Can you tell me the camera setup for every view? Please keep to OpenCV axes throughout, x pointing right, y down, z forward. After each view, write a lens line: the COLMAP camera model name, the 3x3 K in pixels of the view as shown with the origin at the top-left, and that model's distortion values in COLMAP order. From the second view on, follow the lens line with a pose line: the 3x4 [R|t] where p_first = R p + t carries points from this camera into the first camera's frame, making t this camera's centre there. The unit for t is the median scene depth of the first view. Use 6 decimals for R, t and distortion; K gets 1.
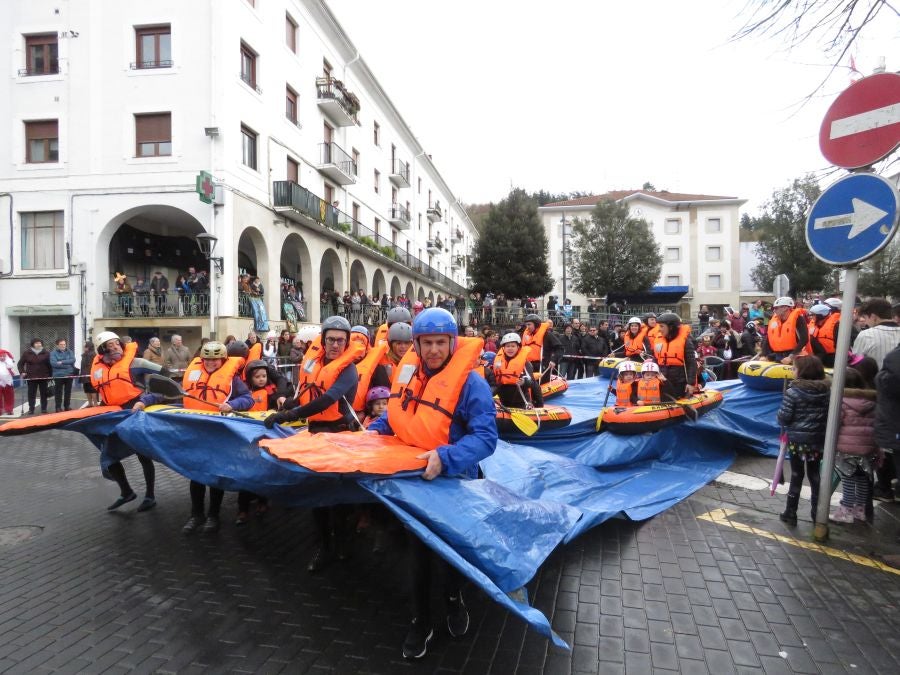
lens RADIAL K [[582.0, 0, 447.1], [0, 582.0, 333.3], [0, 0, 1]] dist [0.003045, 0.005379]
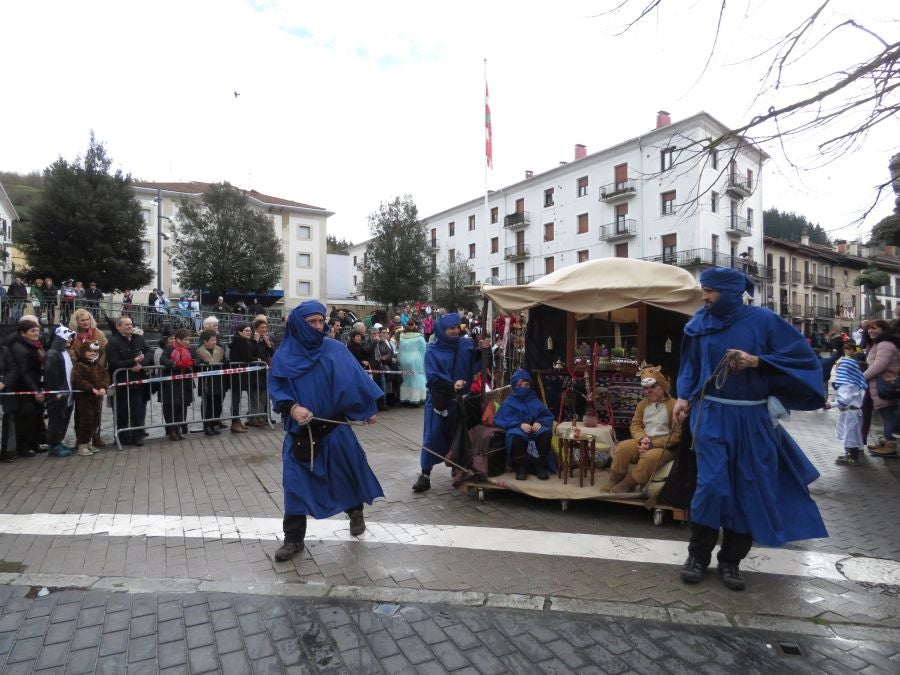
lens RADIAL K [[582.0, 0, 447.1], [0, 582.0, 333.3], [0, 0, 1]] dist [0.003045, 0.005379]
pose [[0.751154, 0.013942, 0.659980, -0.042350], [-0.007209, 0.999891, -0.012918, 0.002211], [-0.660088, 0.004945, 0.751172, 0.137209]]
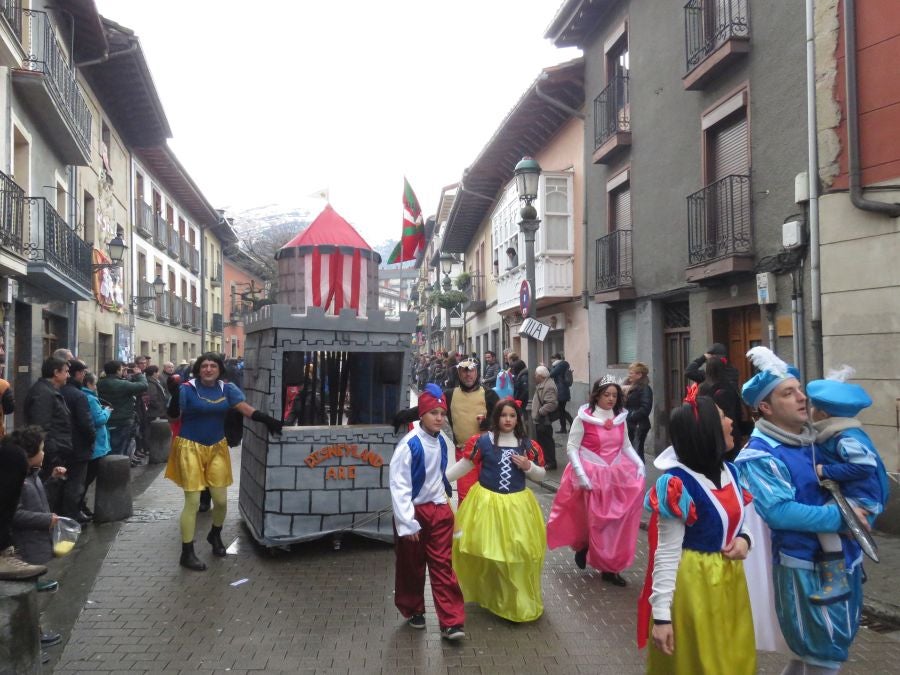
lens RADIAL K [[709.1, 0, 450.0], [0, 709.1, 337.5], [0, 0, 1]] dist [-0.007989, -0.004356]
pose [[-0.332968, 0.036311, 0.942239, 1.314361], [0.019457, 0.999310, -0.031634, -0.019525], [-0.942737, 0.007800, -0.333444, 0.569203]]
